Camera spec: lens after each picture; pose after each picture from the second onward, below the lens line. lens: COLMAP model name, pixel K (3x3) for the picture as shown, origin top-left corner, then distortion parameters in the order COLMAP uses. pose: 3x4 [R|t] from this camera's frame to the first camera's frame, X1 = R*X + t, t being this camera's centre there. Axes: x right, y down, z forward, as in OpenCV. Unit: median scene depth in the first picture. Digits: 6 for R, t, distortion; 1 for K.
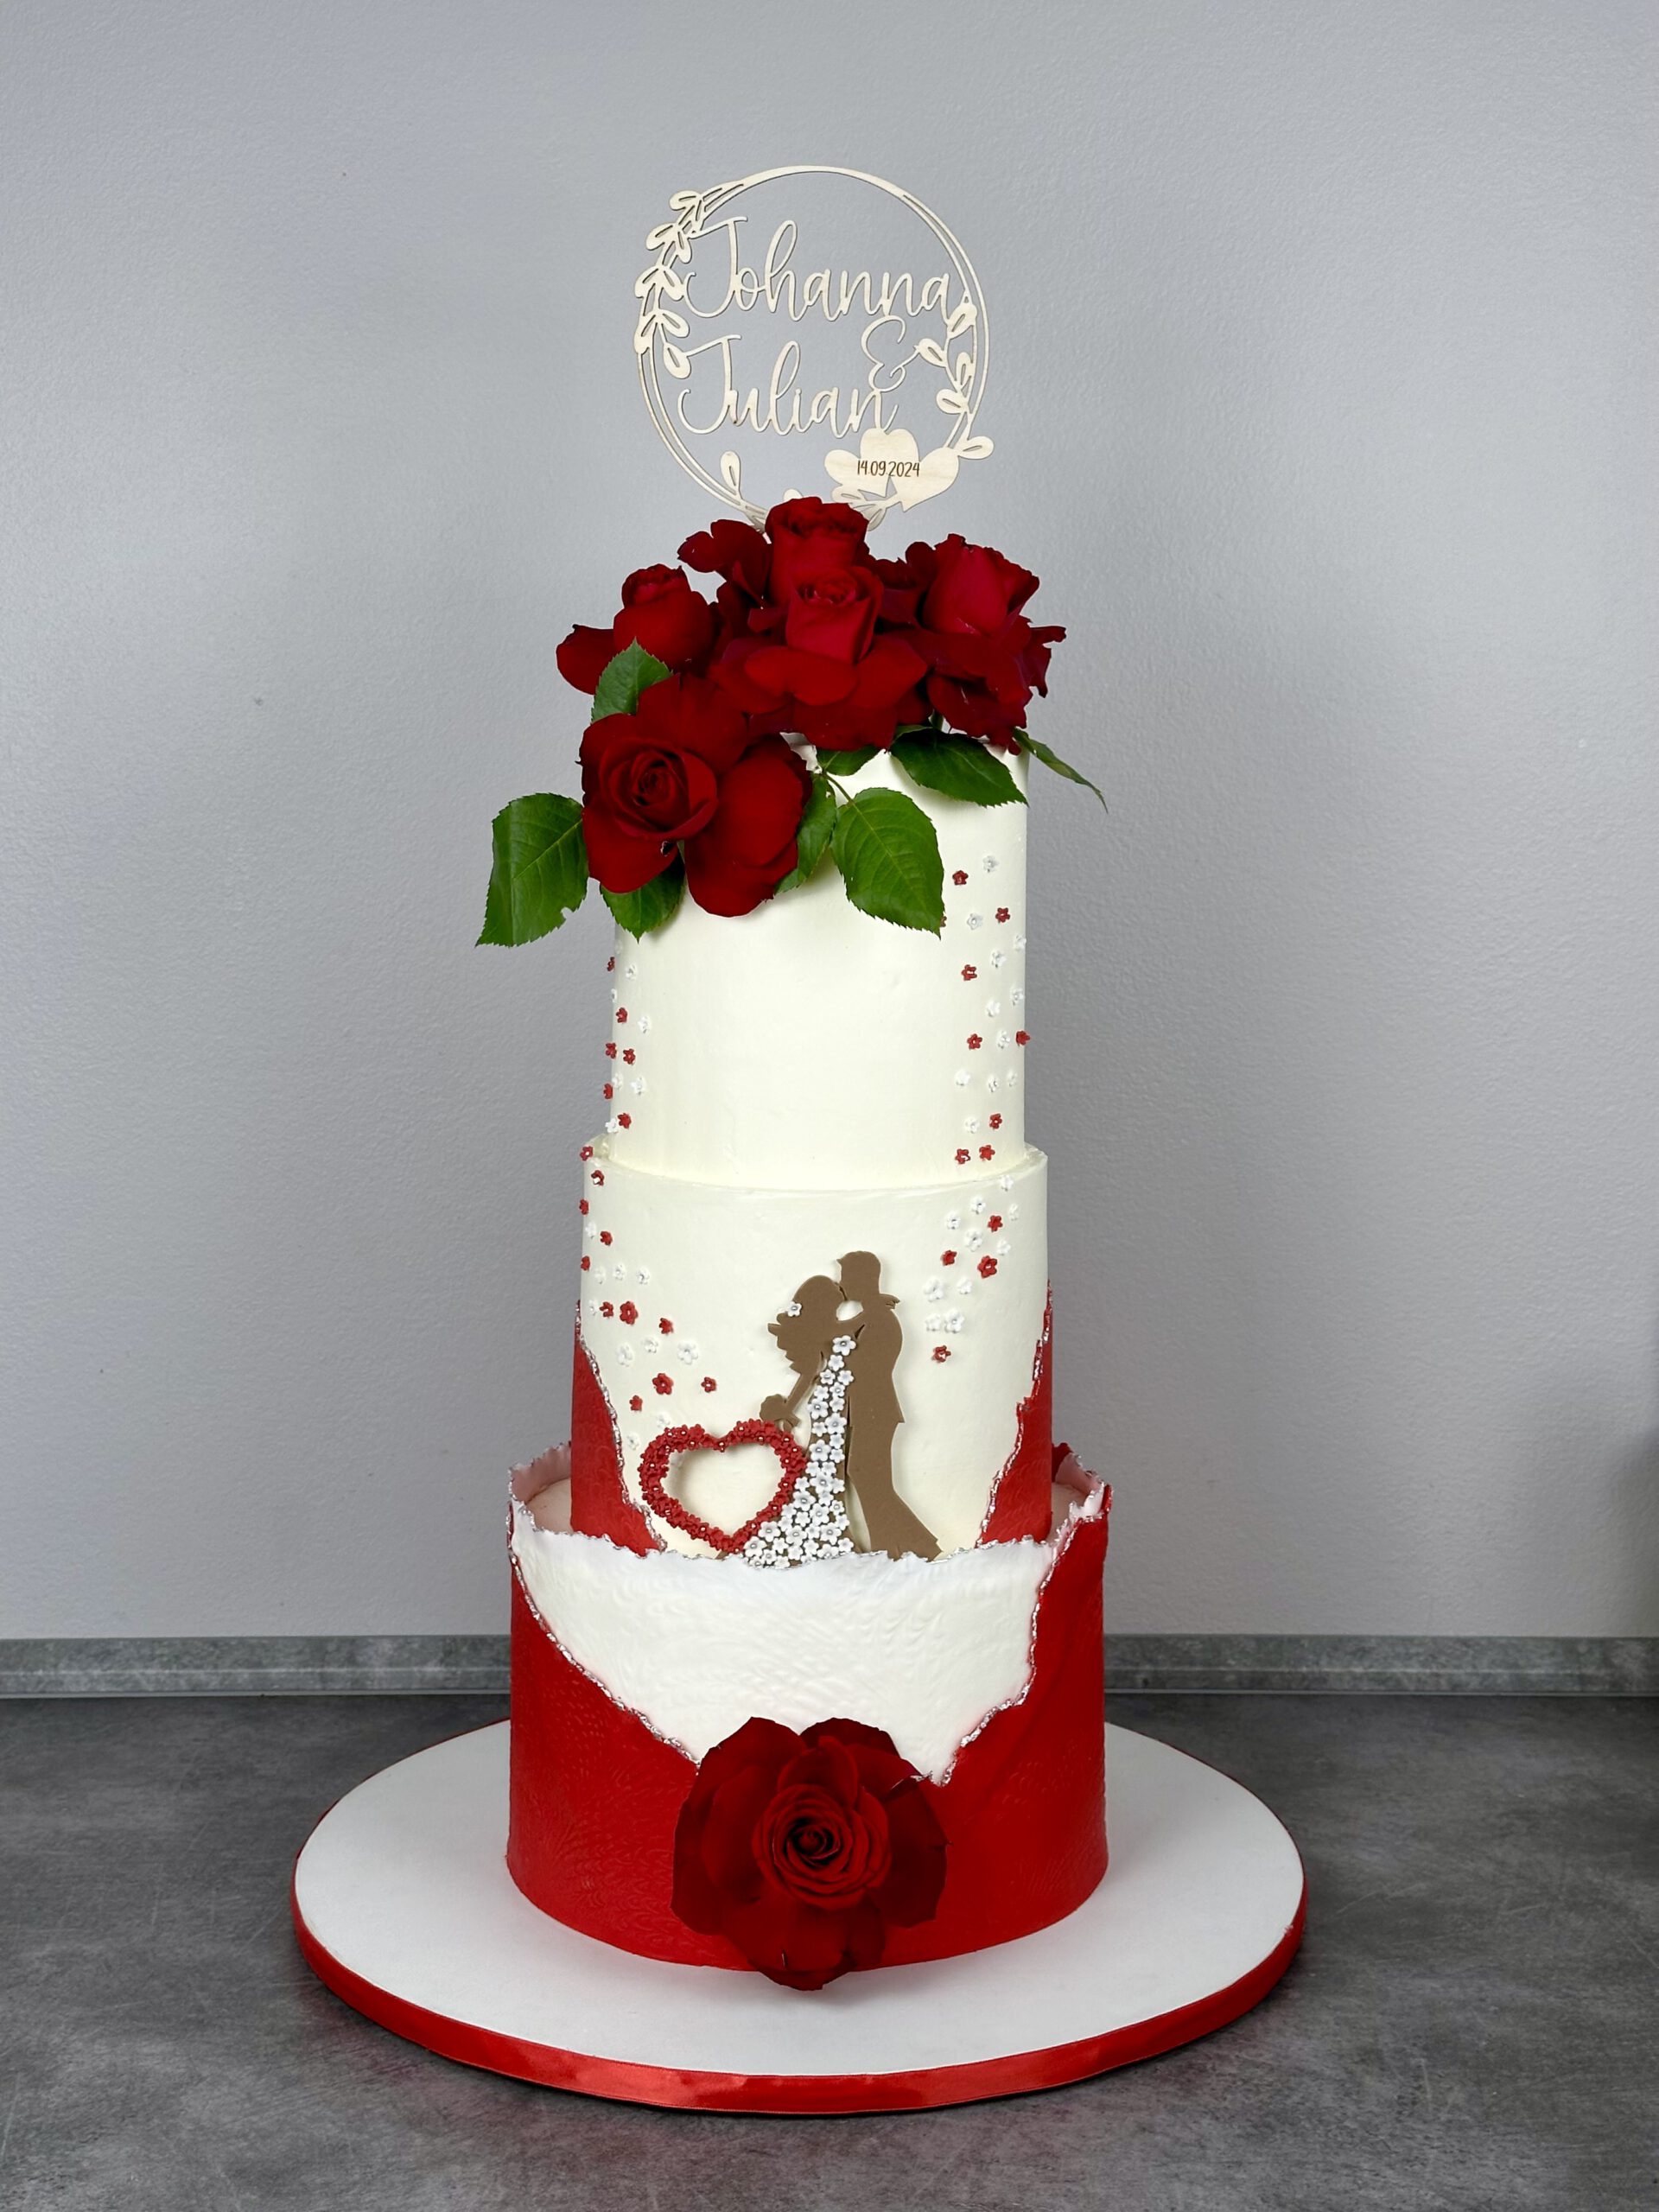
lens RADIAL K [[3092.1, 0, 855.9], [0, 3092.1, 1102.2], [0, 0, 1]] dist [0.116632, 0.000000]
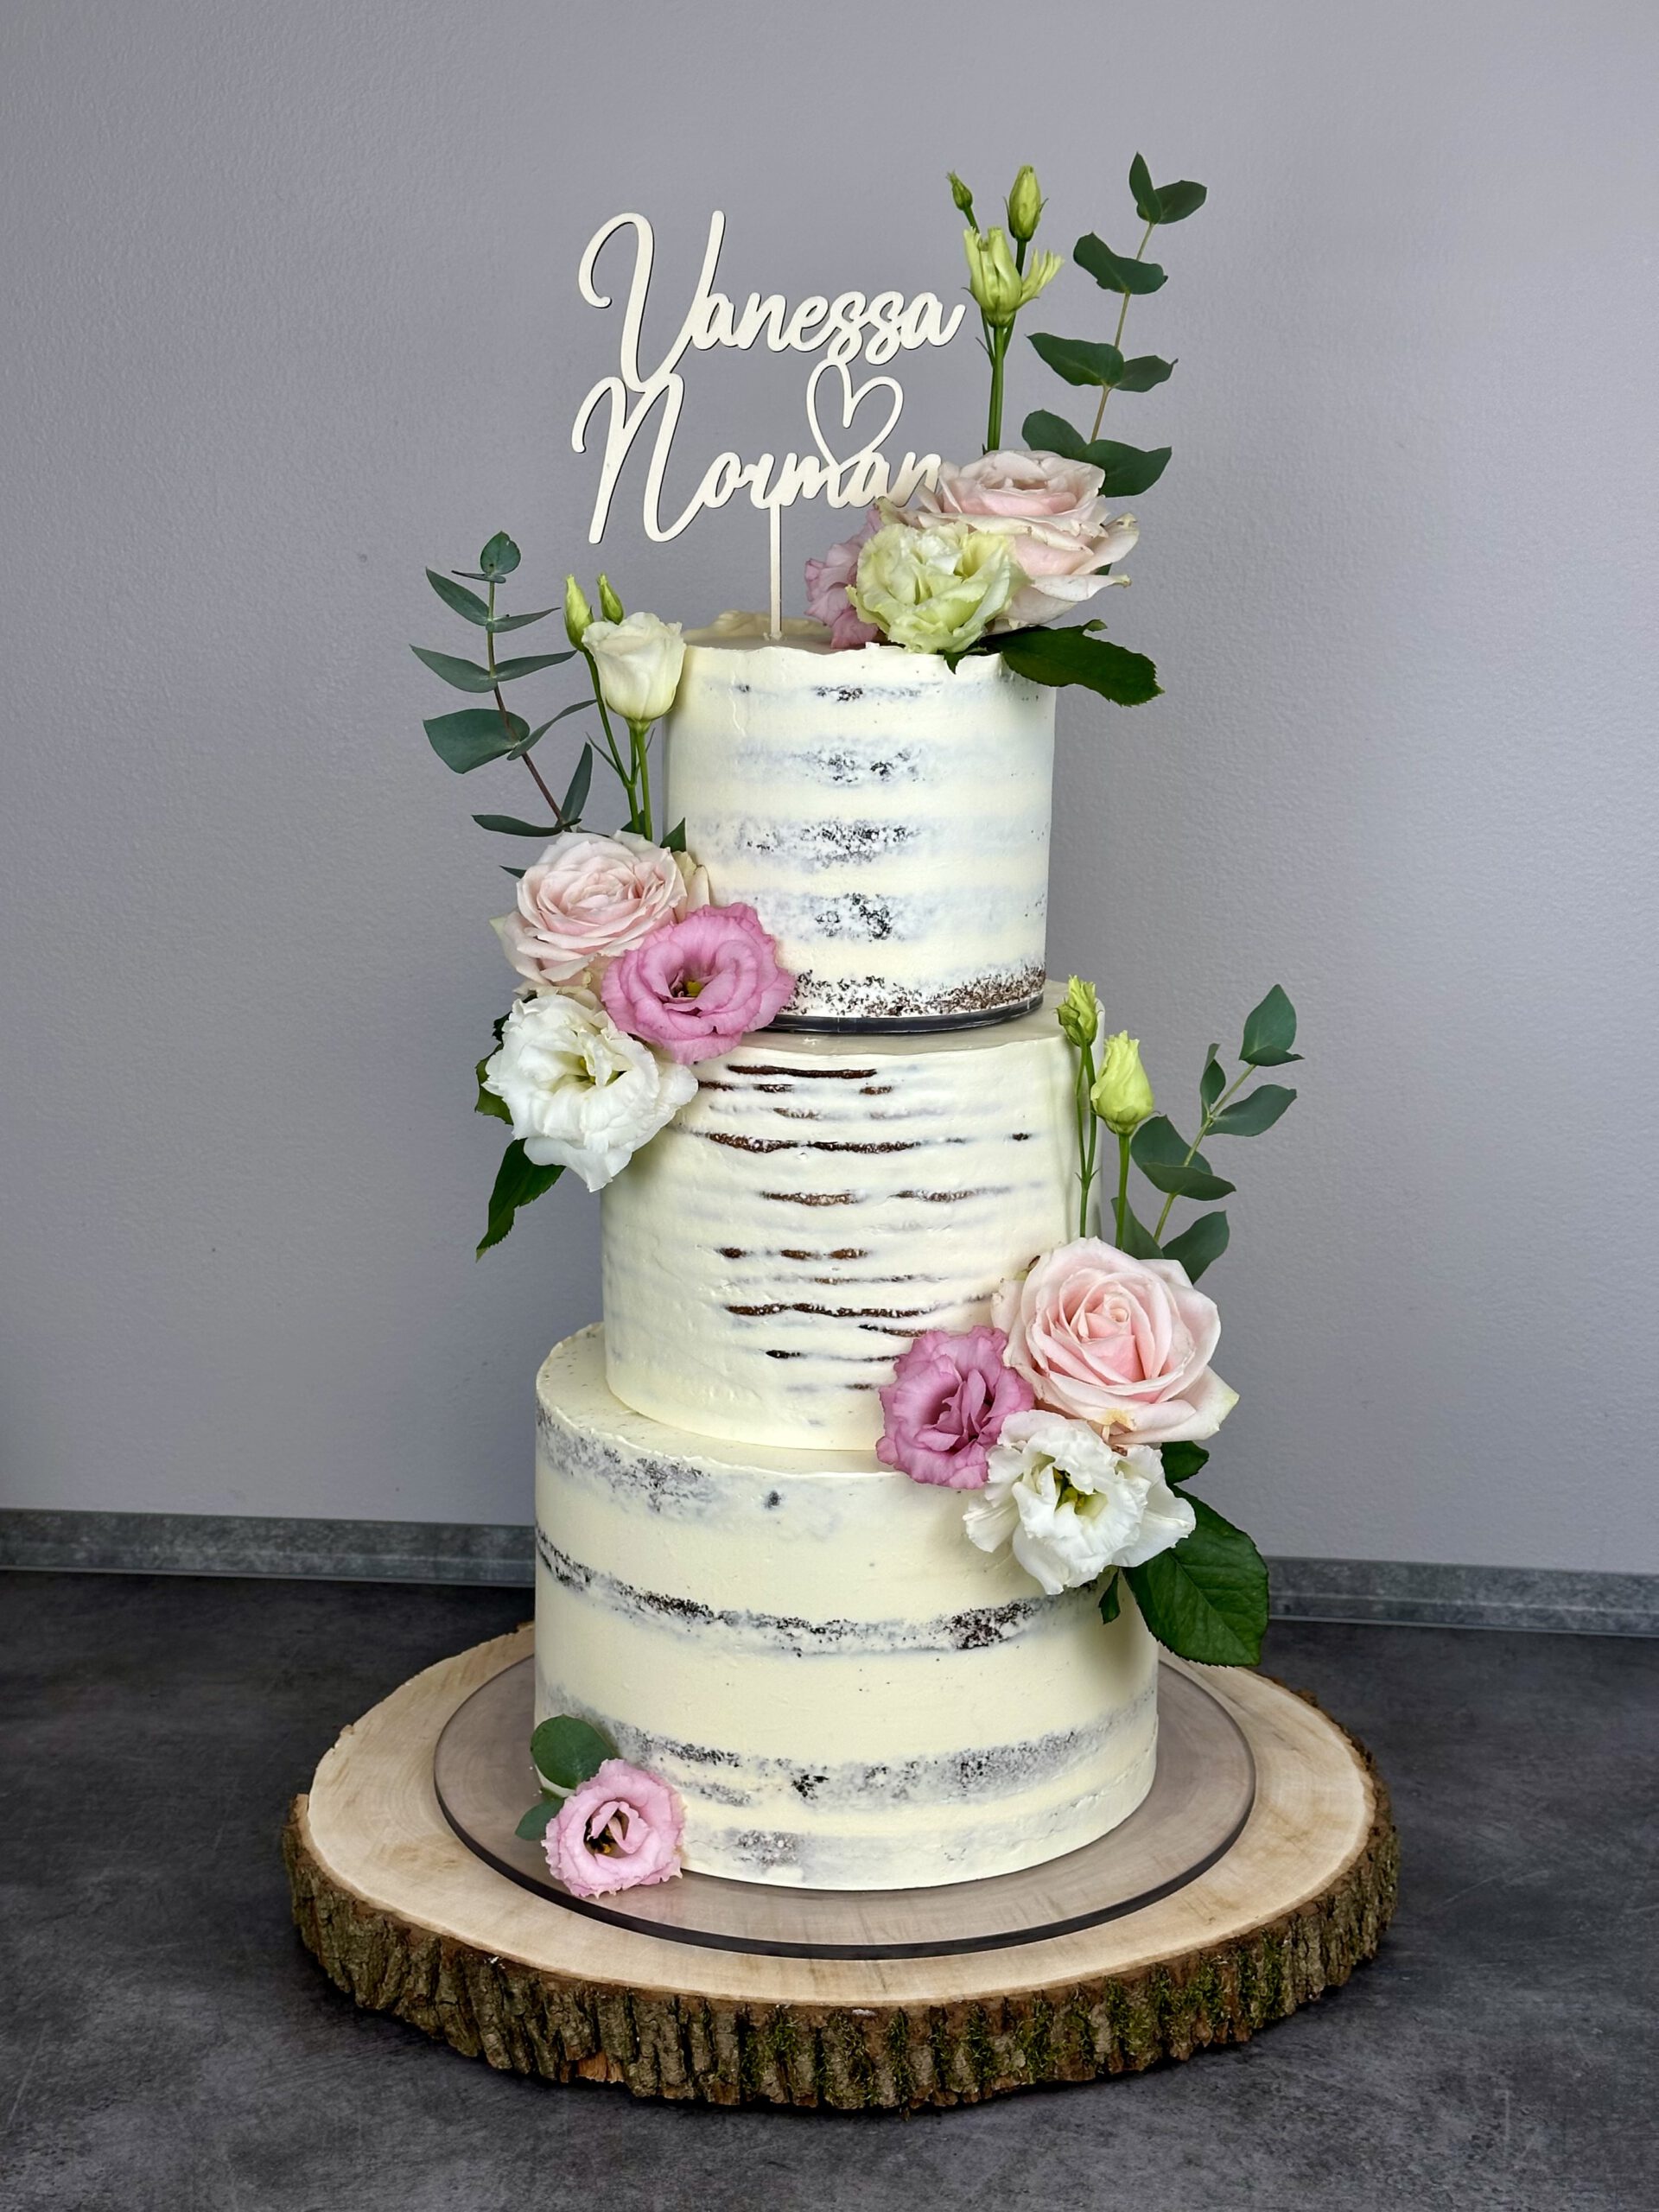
lens RADIAL K [[3092.1, 0, 867.5], [0, 3092.1, 1123.1], [0, 0, 1]] dist [0.116632, 0.000000]
pose [[0.994115, 0.027636, -0.104742, 0.068483], [-0.017096, 0.994819, 0.100216, -0.059648], [0.106968, -0.097836, 0.989437, 0.071717]]
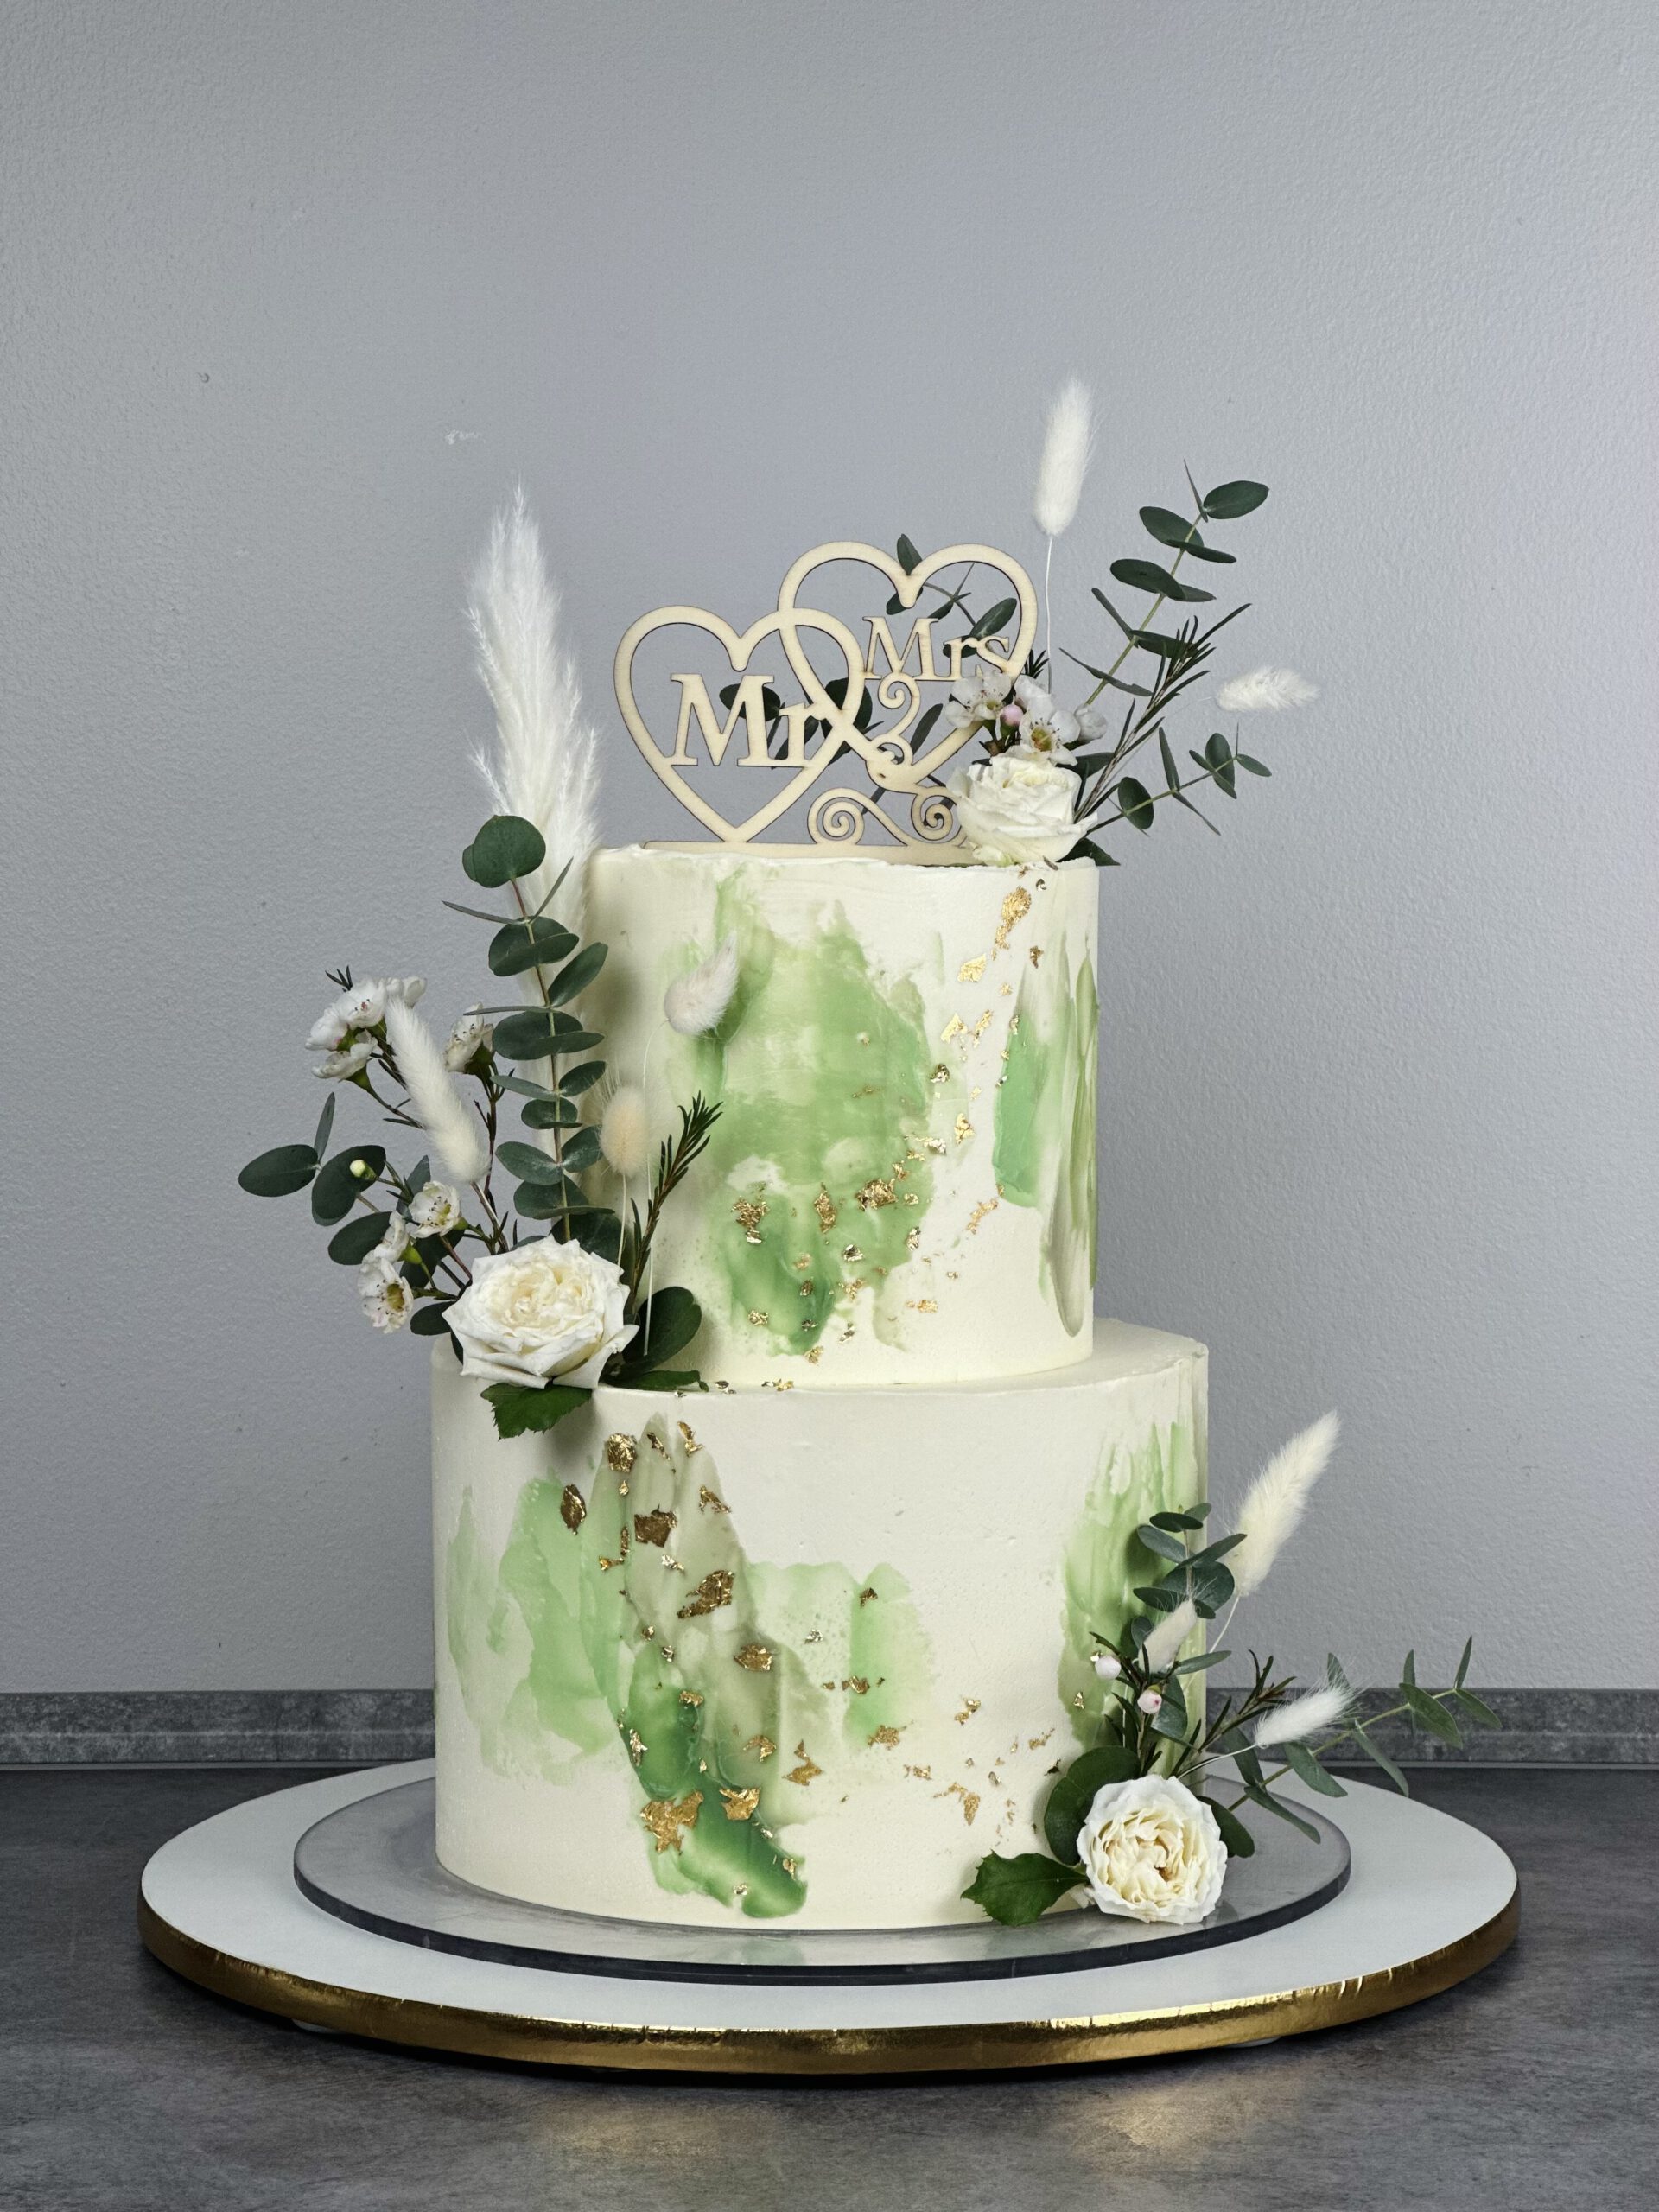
lens RADIAL K [[4939.5, 0, 899.0], [0, 4939.5, 1029.7], [0, 0, 1]] dist [0.167906, 0.000000]
pose [[0.999843, -0.006131, -0.016649, -0.010744], [0.004476, 0.995213, -0.097628, 0.149281], [0.017168, 0.097538, 0.995084, -0.156327]]
